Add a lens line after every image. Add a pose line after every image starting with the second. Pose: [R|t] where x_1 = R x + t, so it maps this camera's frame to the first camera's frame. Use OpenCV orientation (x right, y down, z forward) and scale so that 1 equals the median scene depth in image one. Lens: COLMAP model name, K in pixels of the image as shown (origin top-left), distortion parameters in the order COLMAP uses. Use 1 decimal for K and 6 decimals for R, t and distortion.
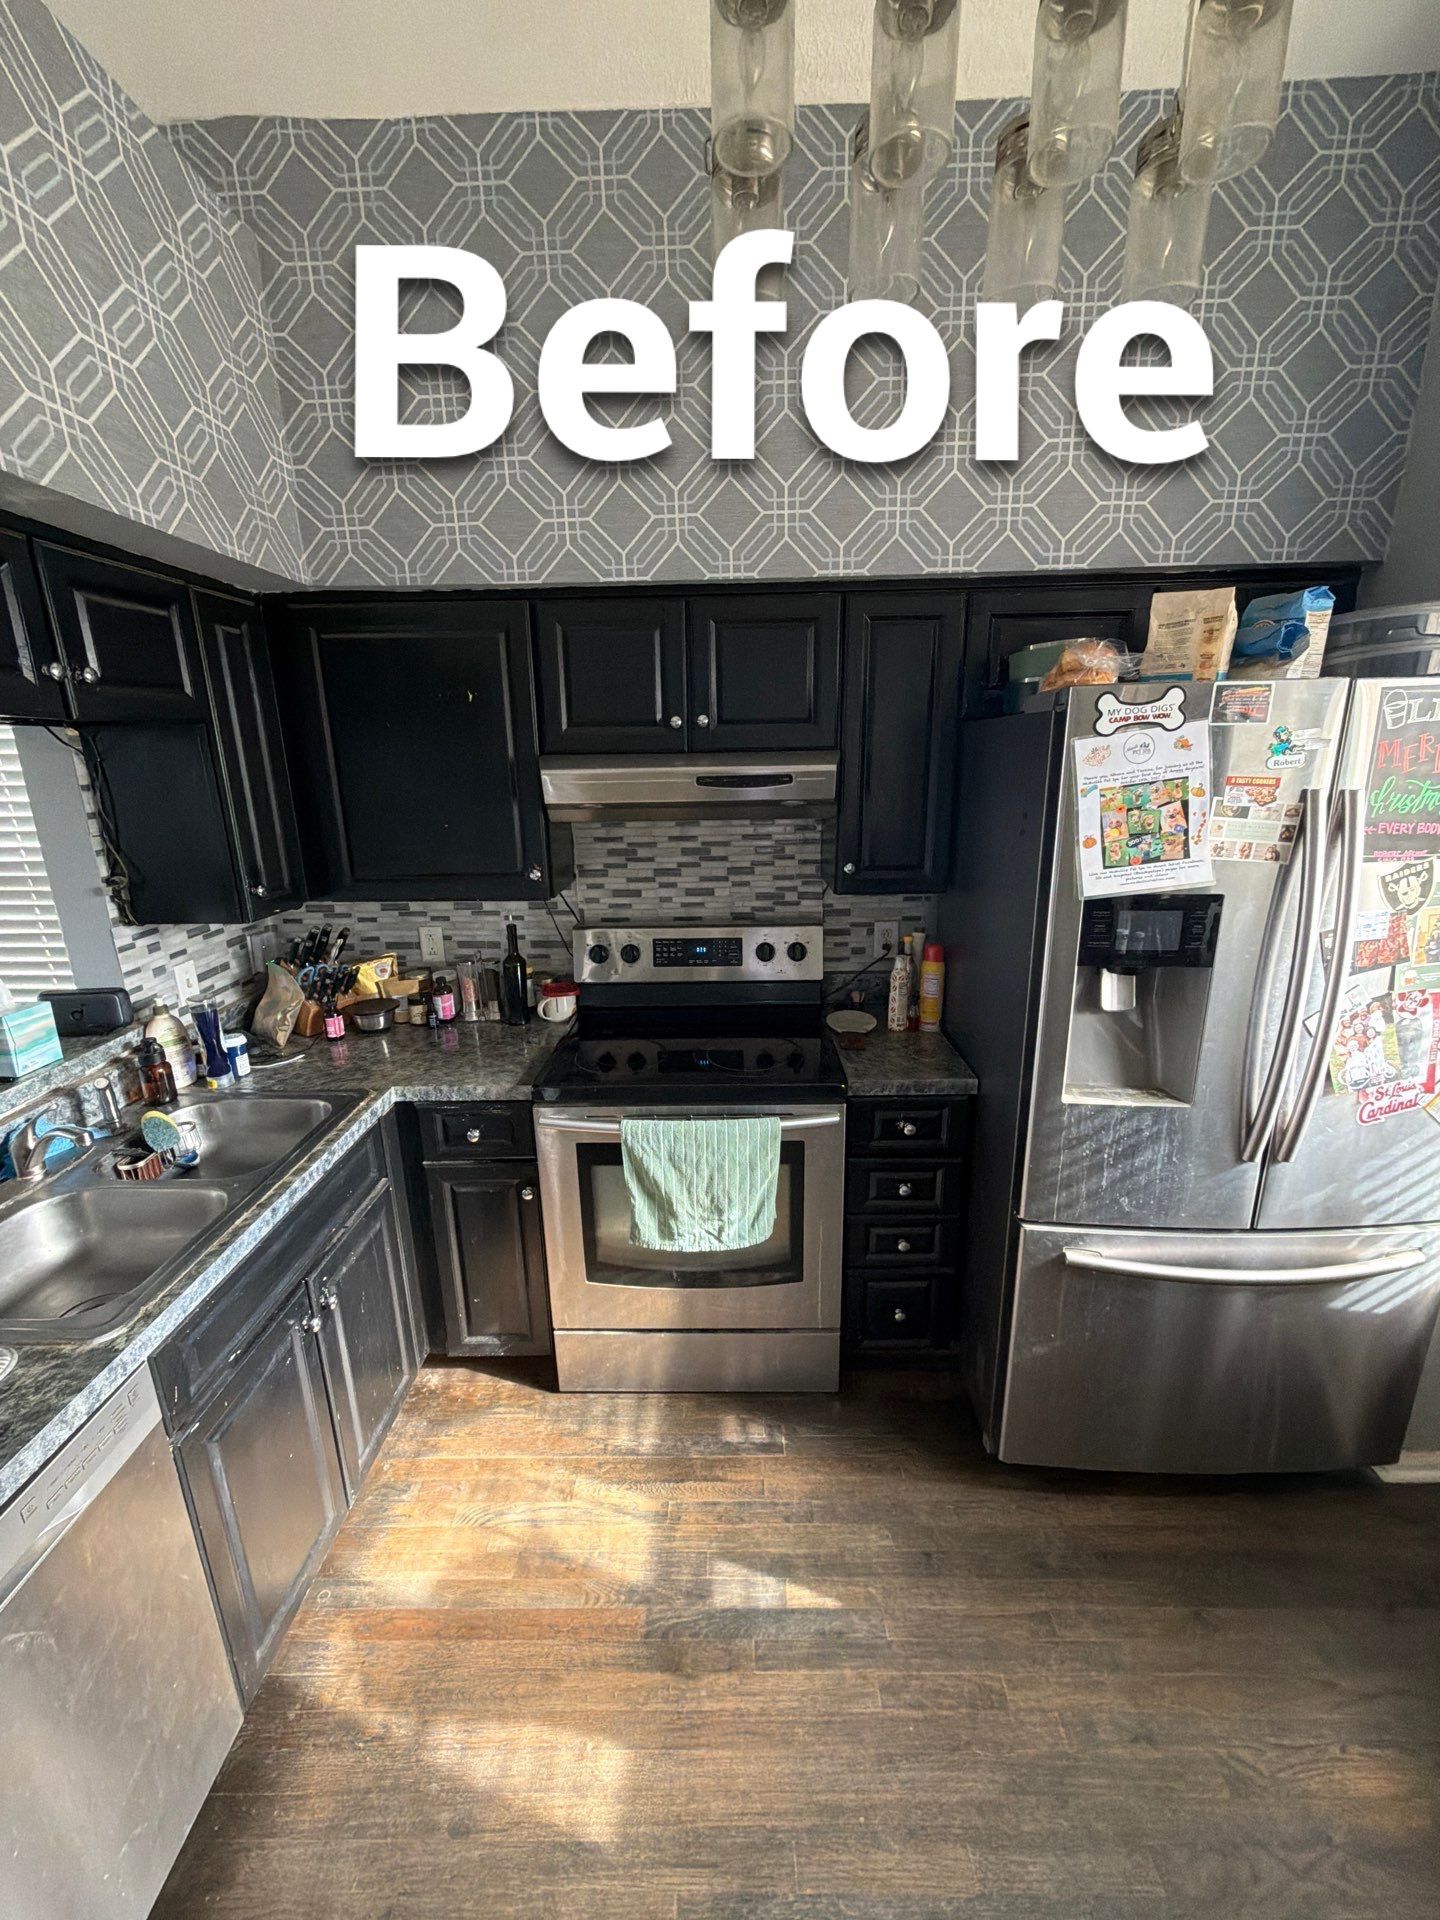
lens RADIAL K [[762.2, 0, 719.3], [0, 762.2, 962.6], [0, 0, 1]] dist [0.000502, 0.000015]
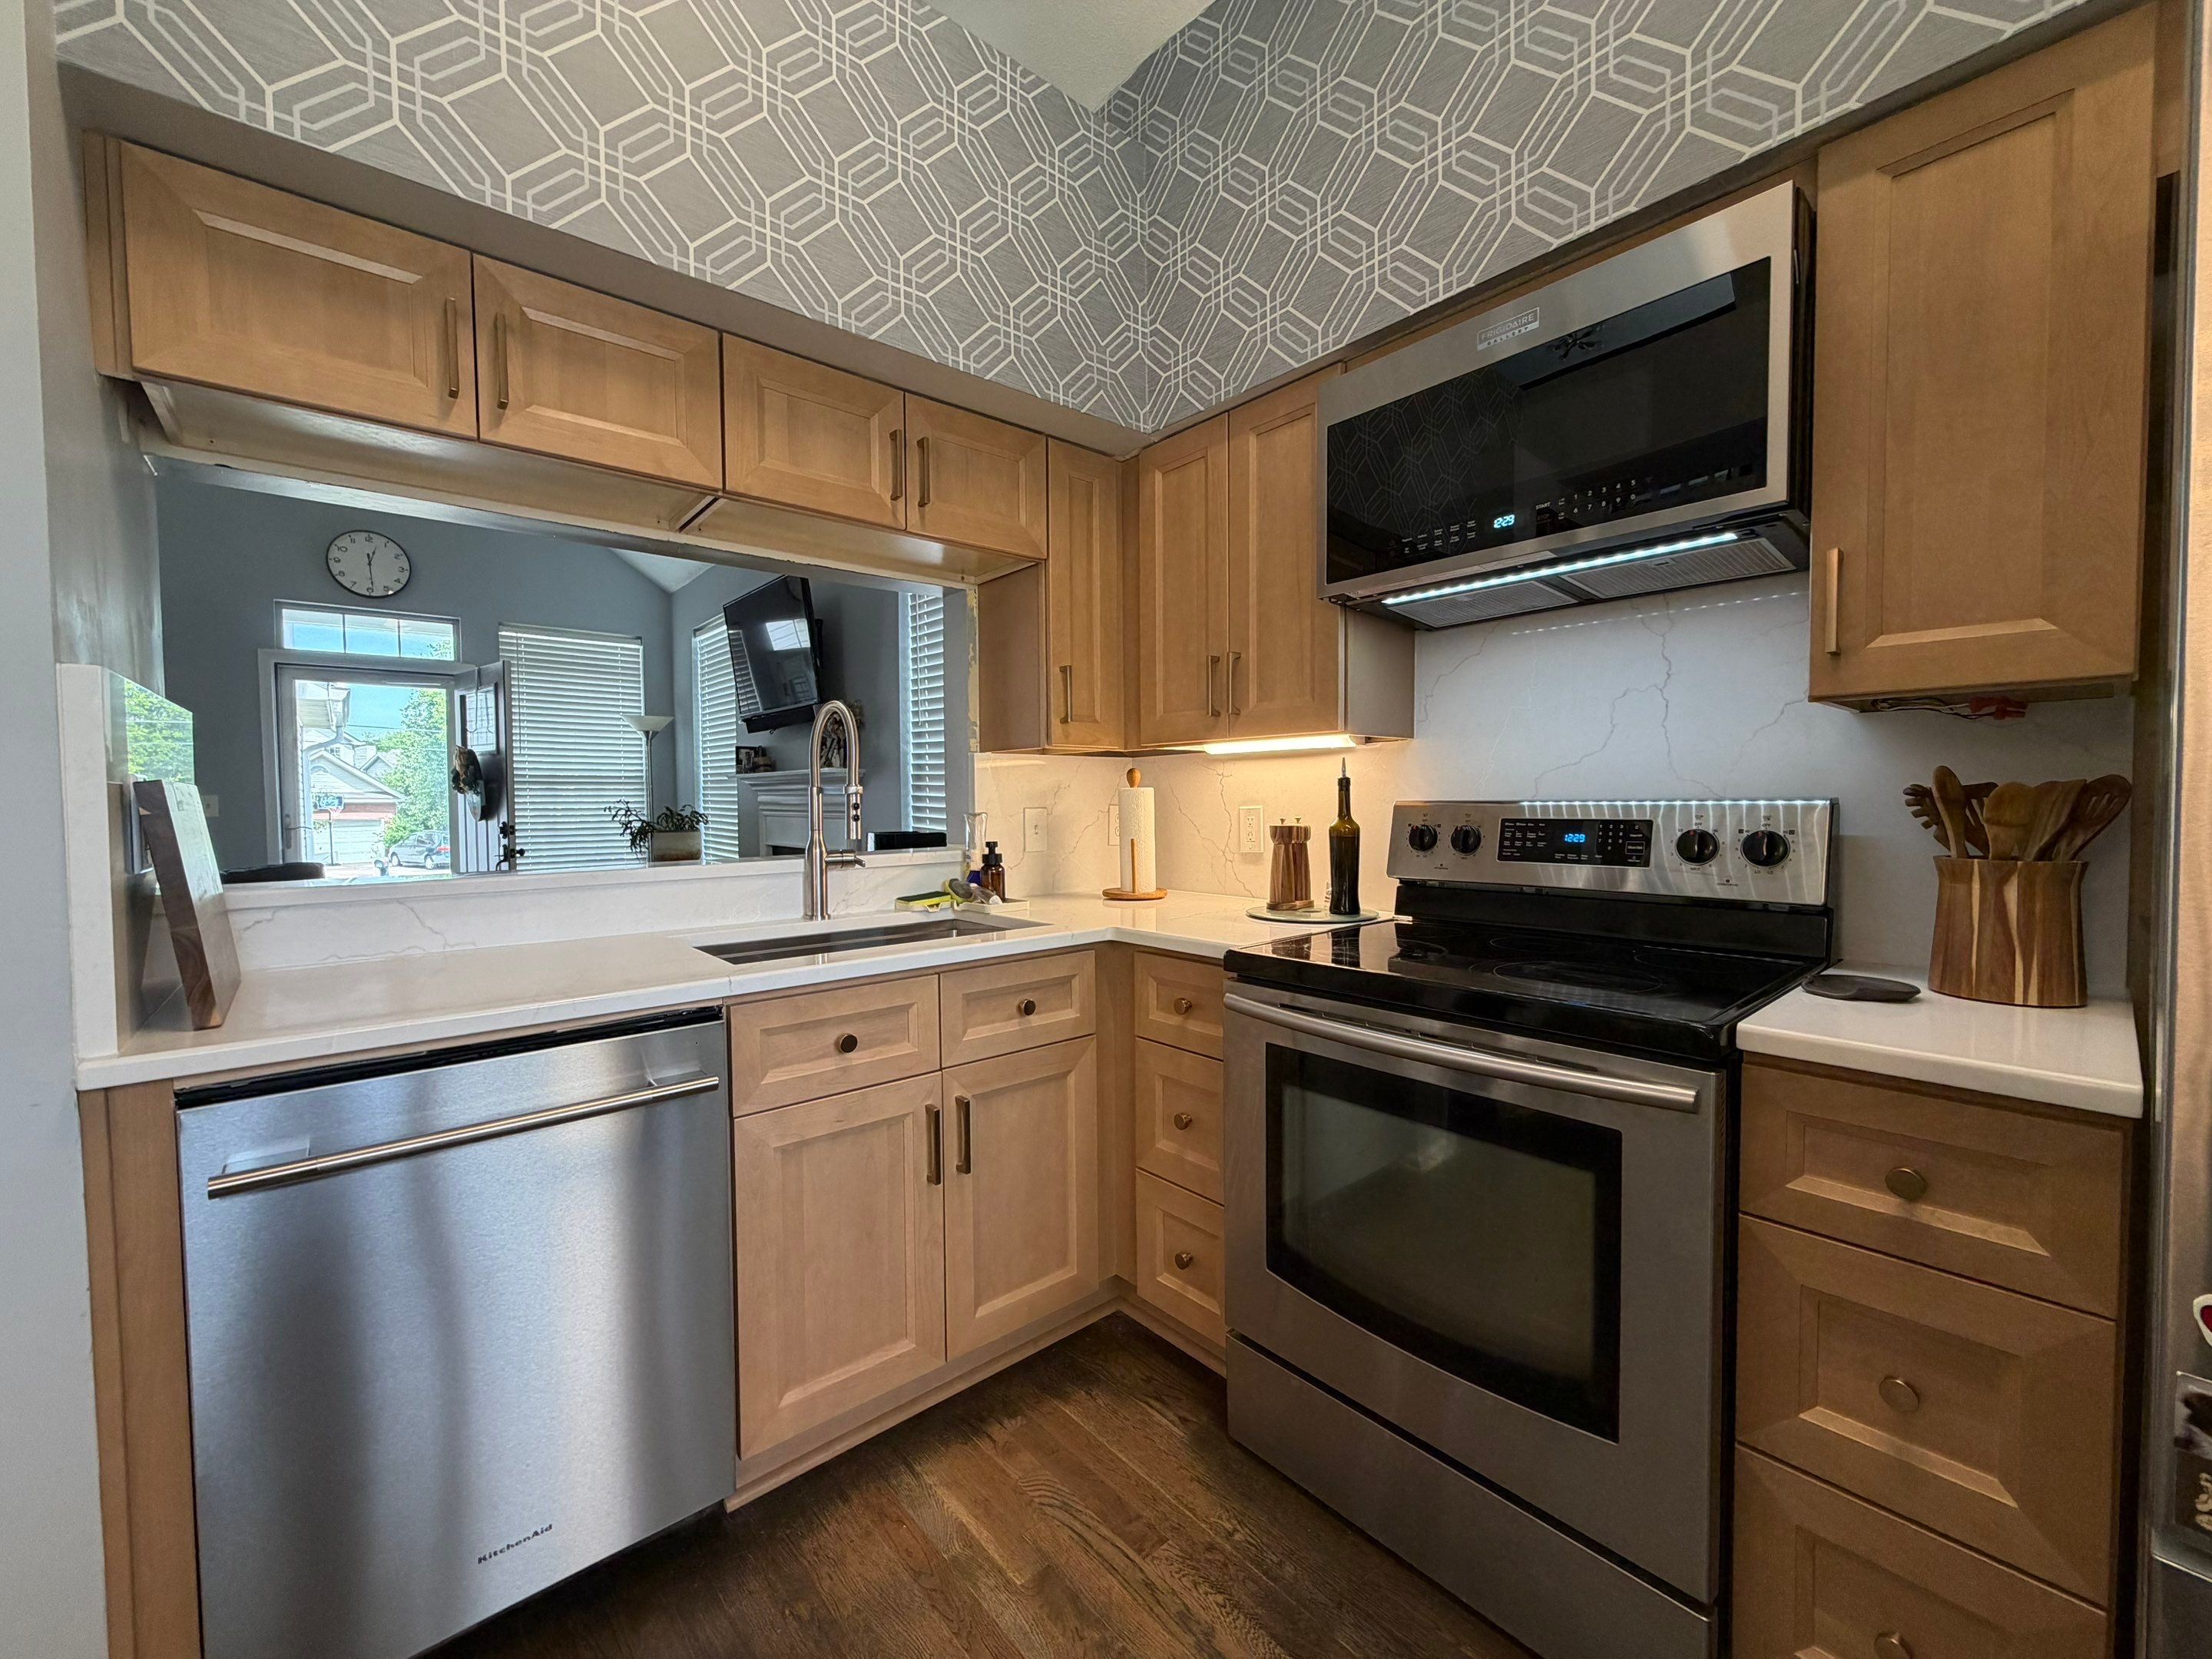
lens RADIAL K [[879.3, 0, 1102.5], [0, 879.3, 829.7], [0, 0, 1]] dist [0.000088, -0.000031]
pose [[0.661558, 0.037805, -0.748940, 0.336107], [-0.198908, 0.971800, -0.126646, 0.189572], [0.723033, 0.232754, 0.650422, 0.324198]]
